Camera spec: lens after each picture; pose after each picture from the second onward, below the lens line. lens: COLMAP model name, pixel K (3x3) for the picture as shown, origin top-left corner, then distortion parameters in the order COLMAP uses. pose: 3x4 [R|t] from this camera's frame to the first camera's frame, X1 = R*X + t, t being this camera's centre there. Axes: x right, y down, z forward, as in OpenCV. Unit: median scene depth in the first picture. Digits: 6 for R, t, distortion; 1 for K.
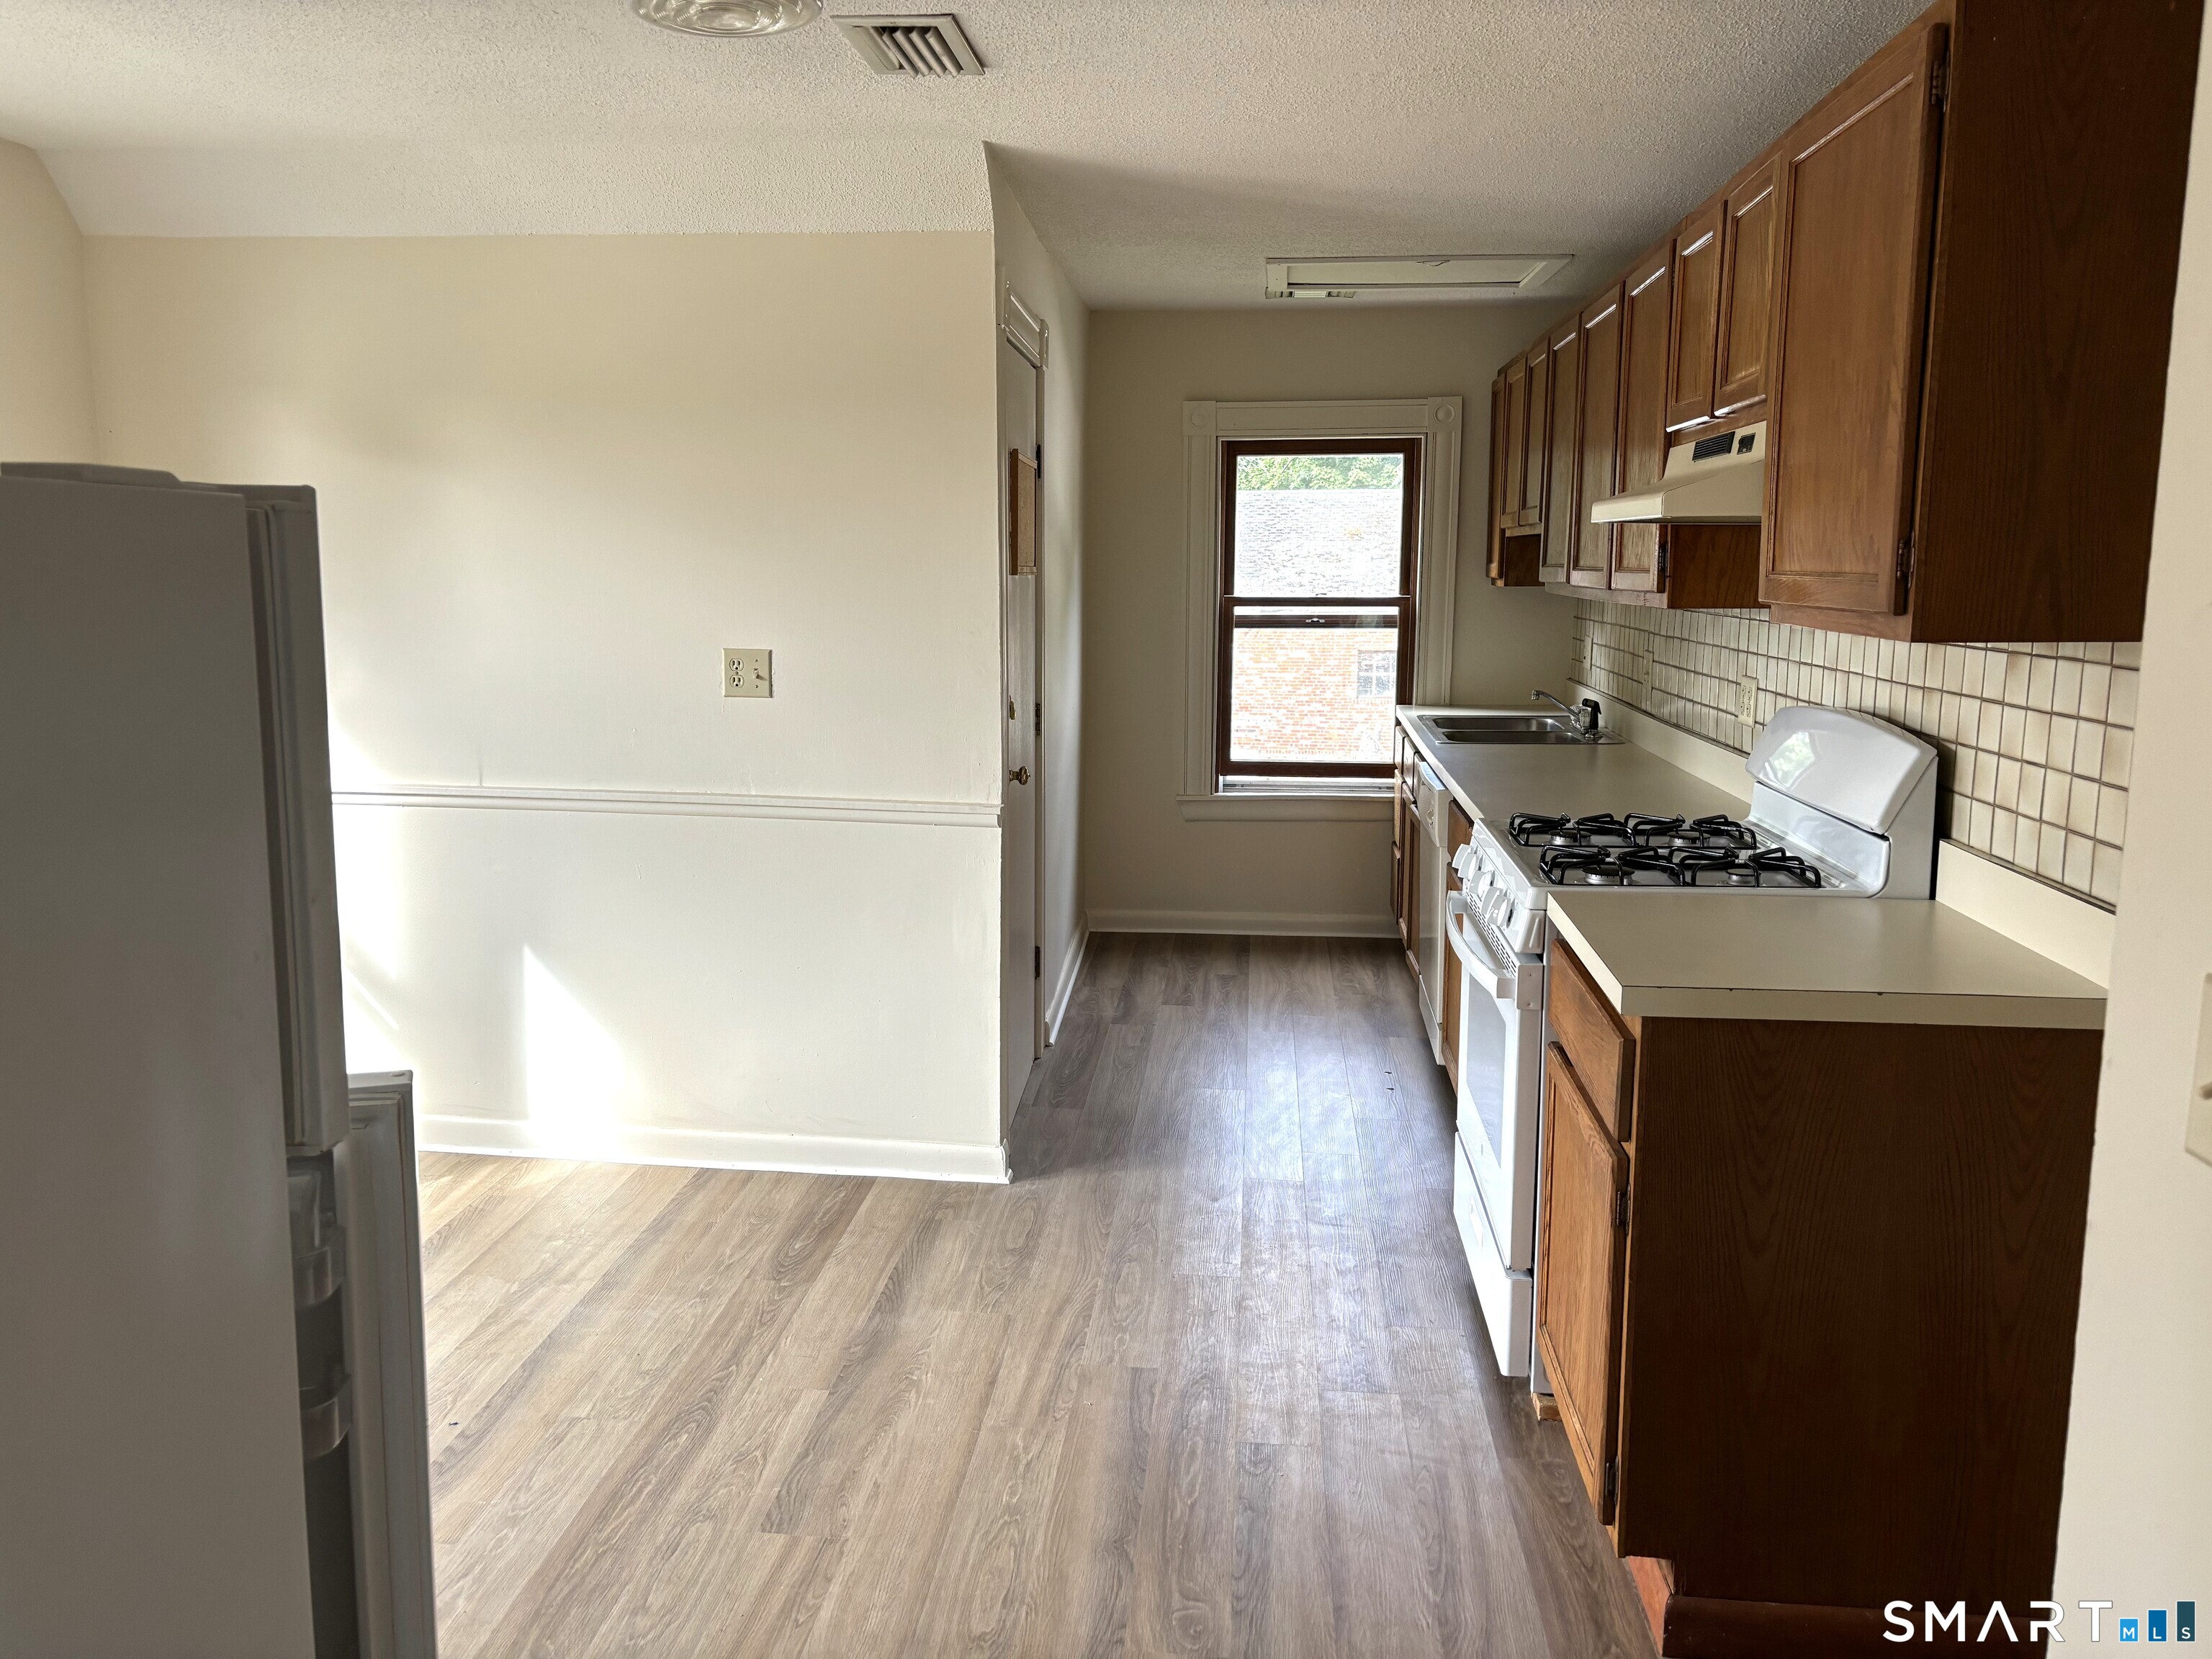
lens RADIAL K [[1697.9, 0, 1100.9], [0, 1697.9, 815.6], [0, 0, 1]] dist [0.023021, -0.000621]
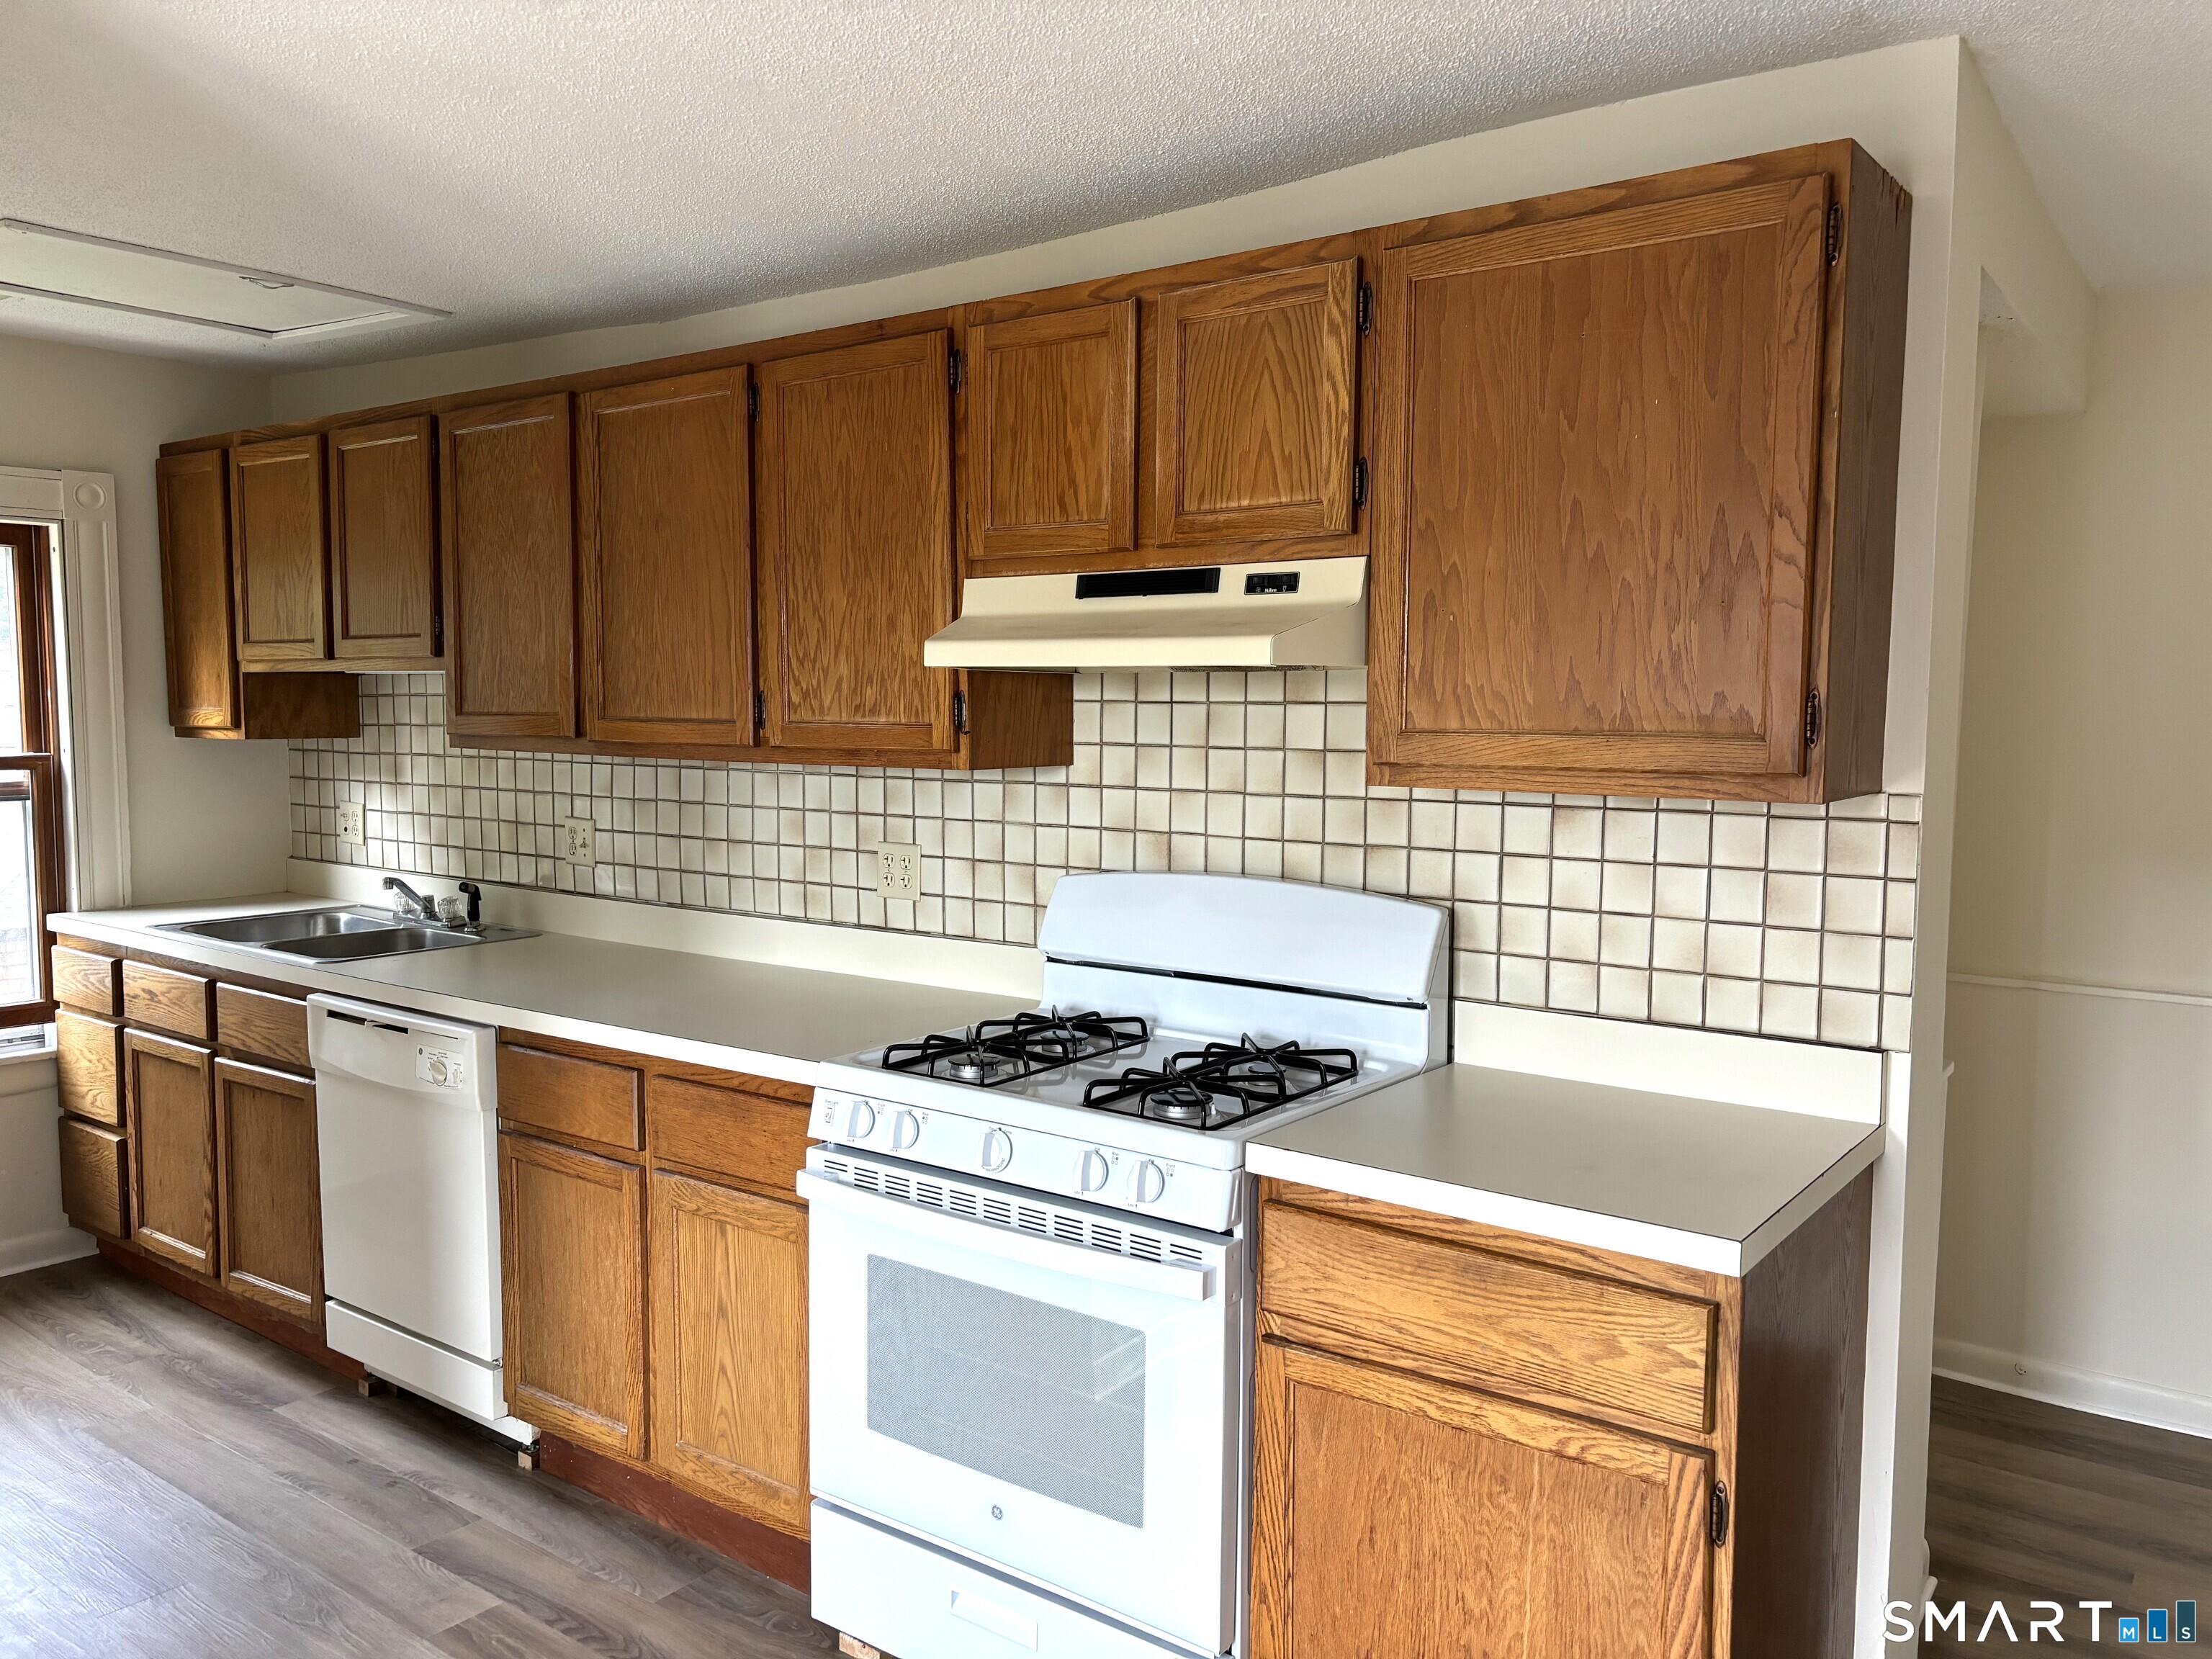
lens RADIAL K [[1664.5, 0, 1089.4], [0, 1664.5, 832.0], [0, 0, 1]] dist [0.024187, 0.000076]
pose [[0.511649, -0.068869, 0.856430, -0.390432], [0.124953, 0.992149, 0.005134, -0.103998], [-0.850060, 0.104387, 0.516237, 0.629853]]
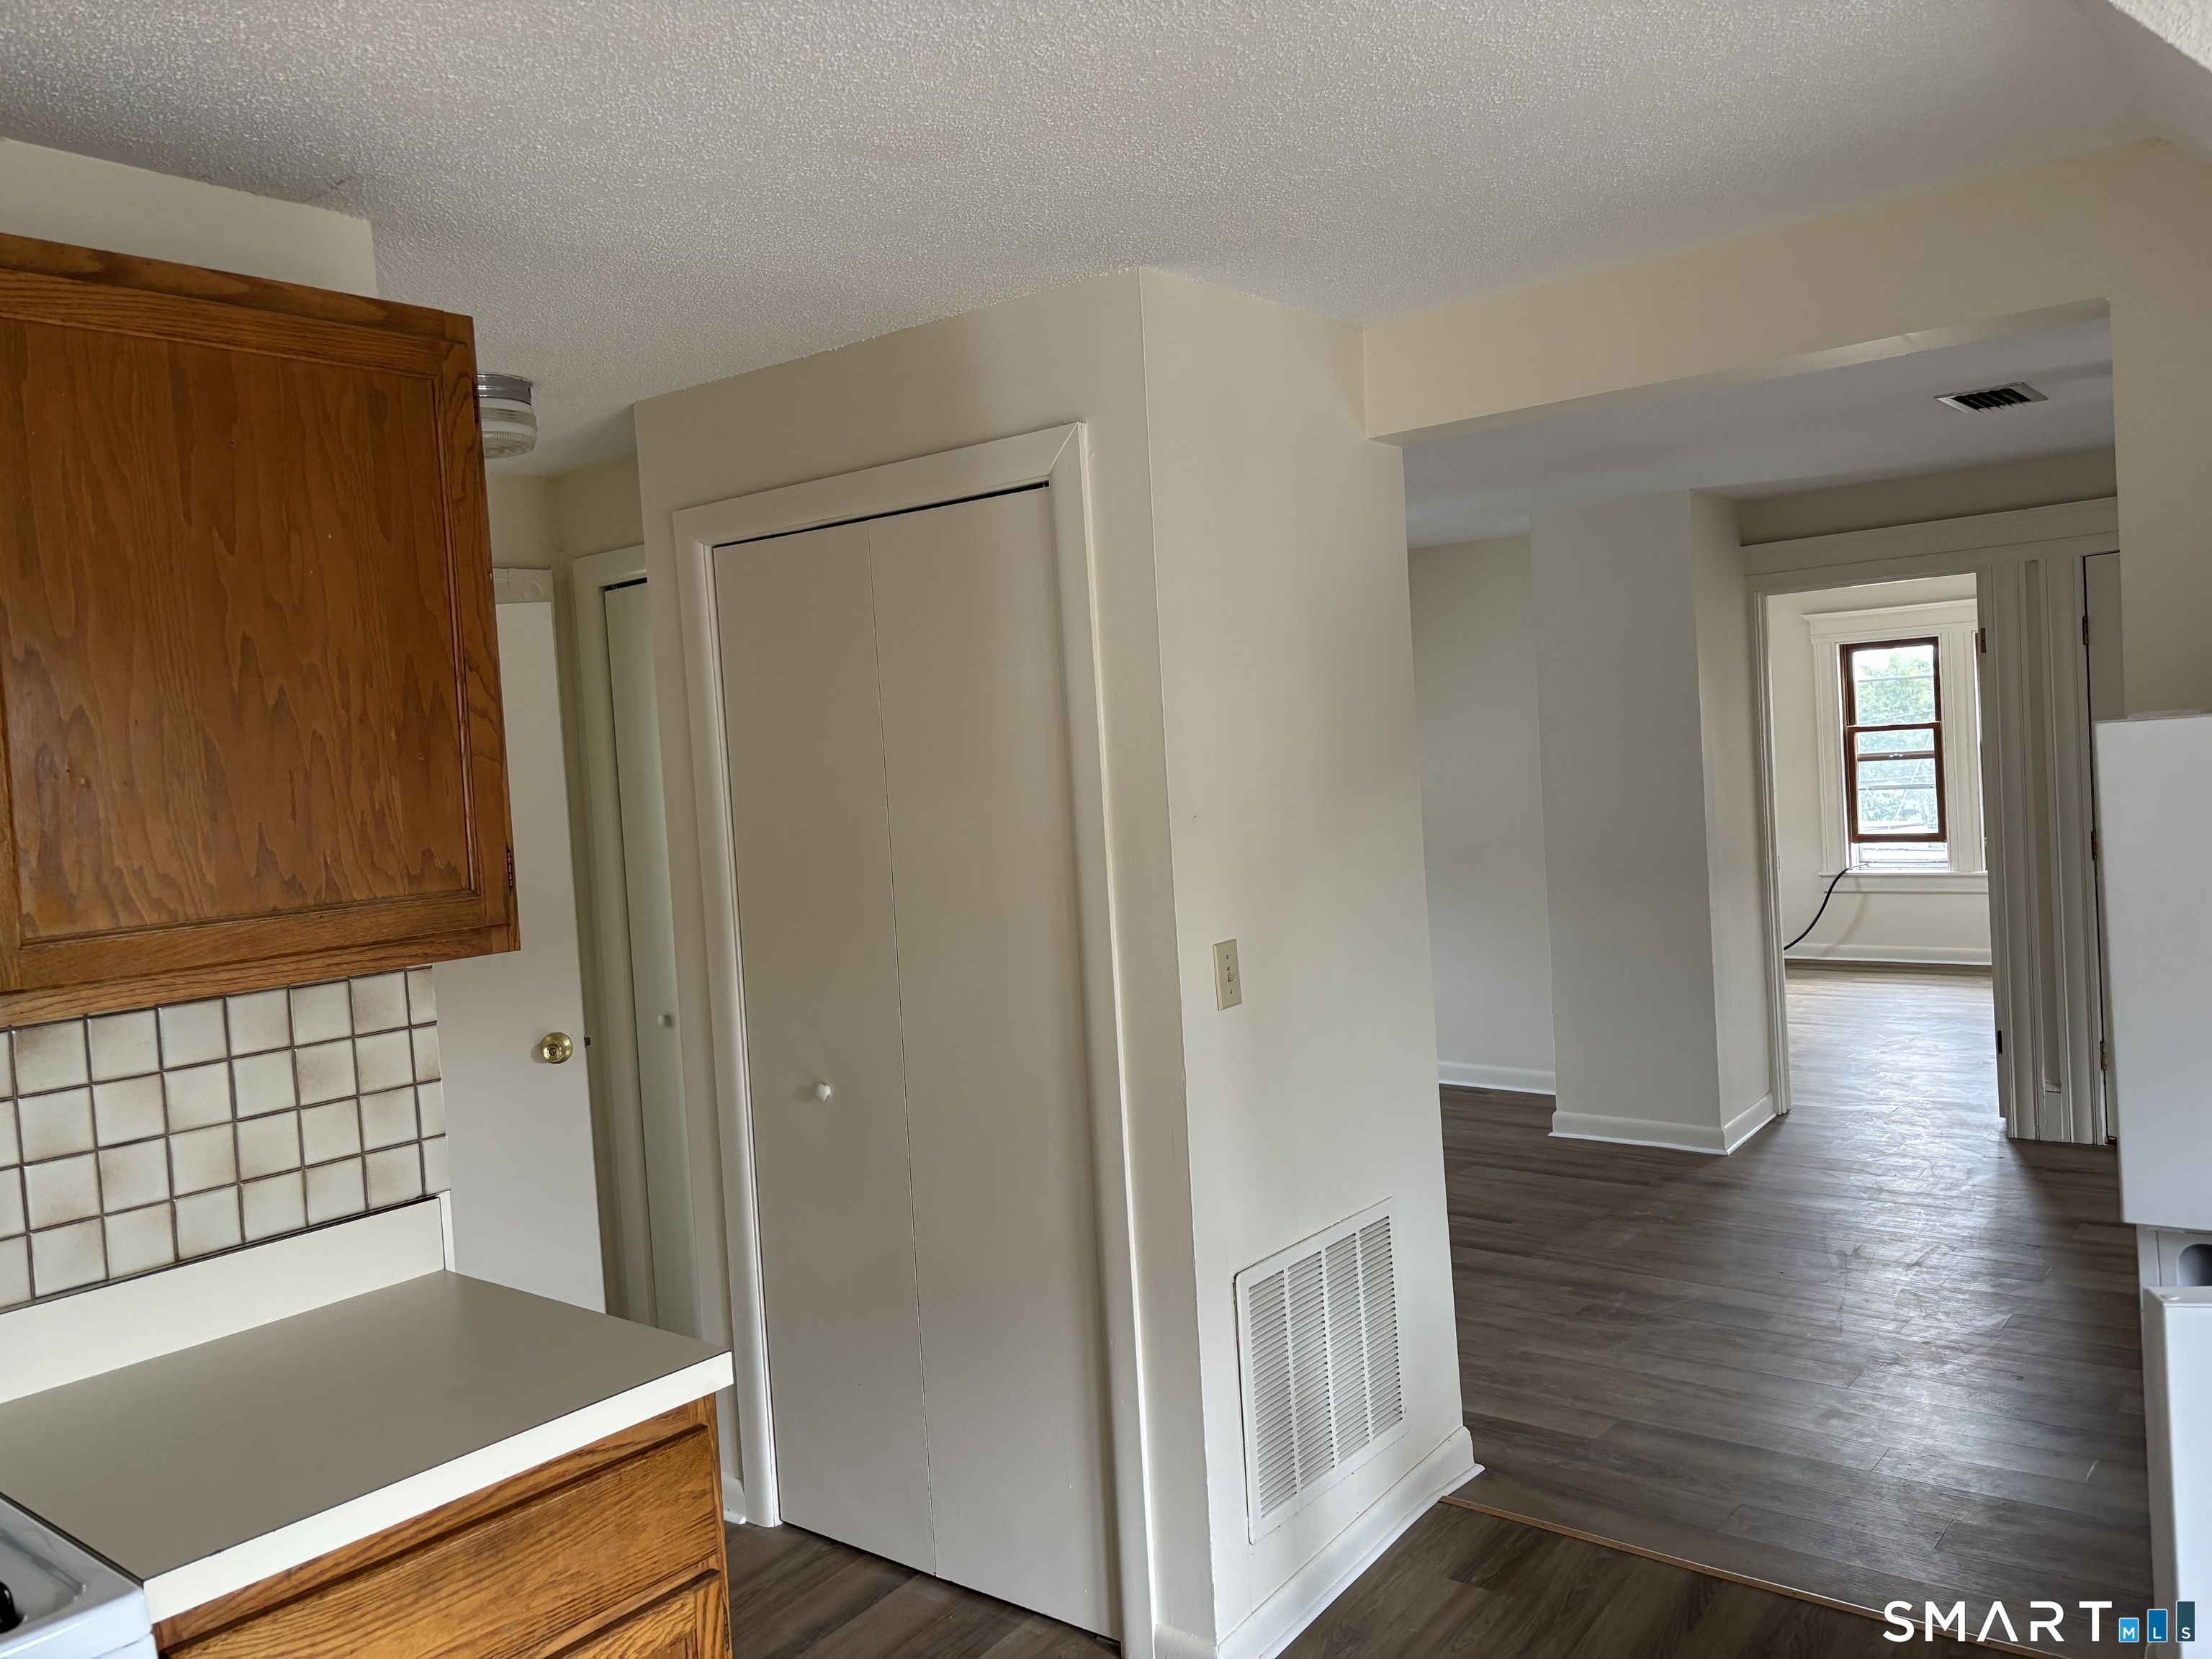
lens RADIAL K [[1697.9, 0, 1100.9], [0, 1697.9, 815.6], [0, 0, 1]] dist [0.023021, -0.000621]
pose [[-0.839375, 0.029618, 0.542746, -0.245012], [0.142836, 0.975441, 0.167671, -0.213794], [-0.524450, 0.218262, -0.822991, 1.172425]]
